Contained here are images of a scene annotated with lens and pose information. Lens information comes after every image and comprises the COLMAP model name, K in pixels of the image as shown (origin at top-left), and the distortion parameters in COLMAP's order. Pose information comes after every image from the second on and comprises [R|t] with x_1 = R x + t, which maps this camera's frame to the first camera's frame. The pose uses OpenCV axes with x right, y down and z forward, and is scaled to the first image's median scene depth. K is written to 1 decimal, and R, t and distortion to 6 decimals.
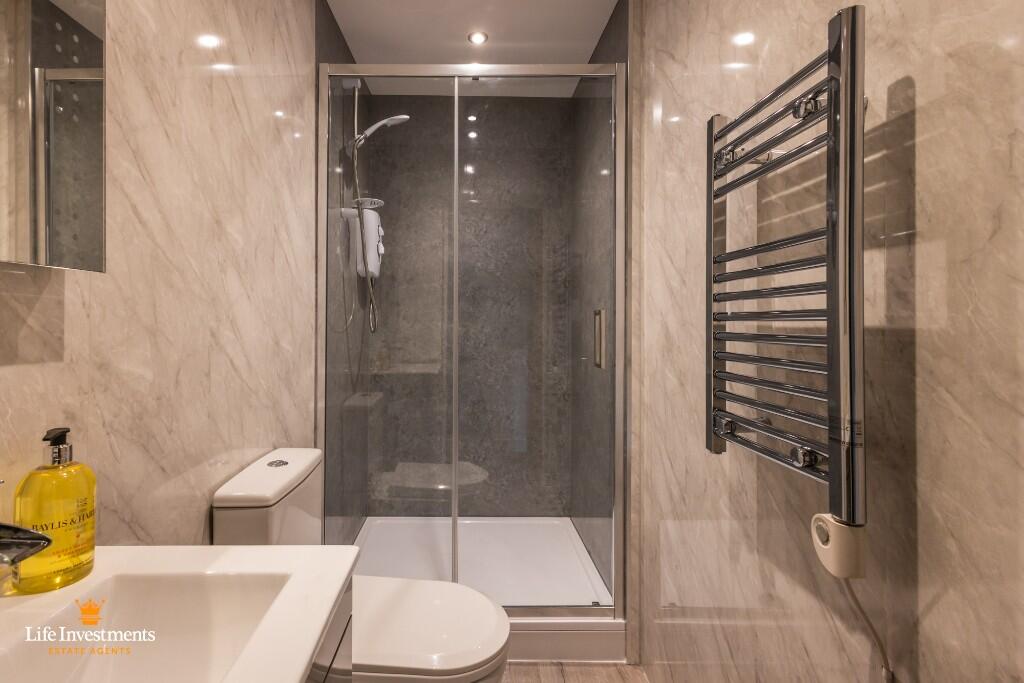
lens RADIAL K [[489.7, 0, 463.4], [0, 489.7, 324.4], [0, 0, 1]] dist [0.009193, -0.001019]
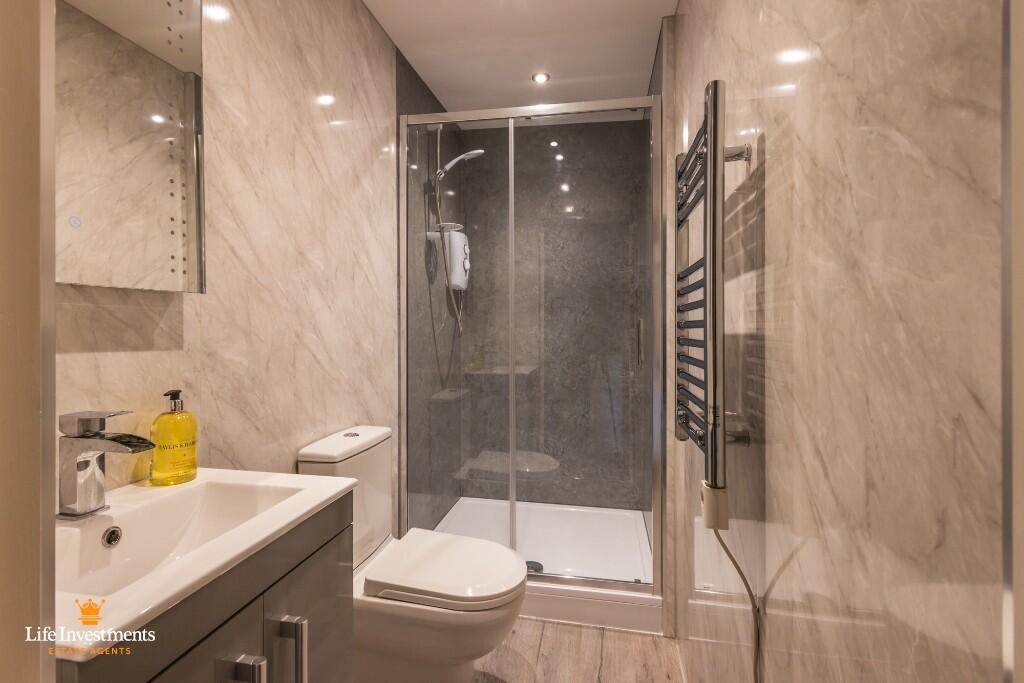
lens RADIAL K [[480.9, 0, 515.9], [0, 480.9, 343.2], [0, 0, 1]] dist [0.011944, 0.000246]
pose [[0.983257, 0.012831, -0.181774, 0.293246], [-0.008674, 0.999683, 0.023646, 0.004014], [0.182020, -0.021673, 0.983056, -0.187001]]
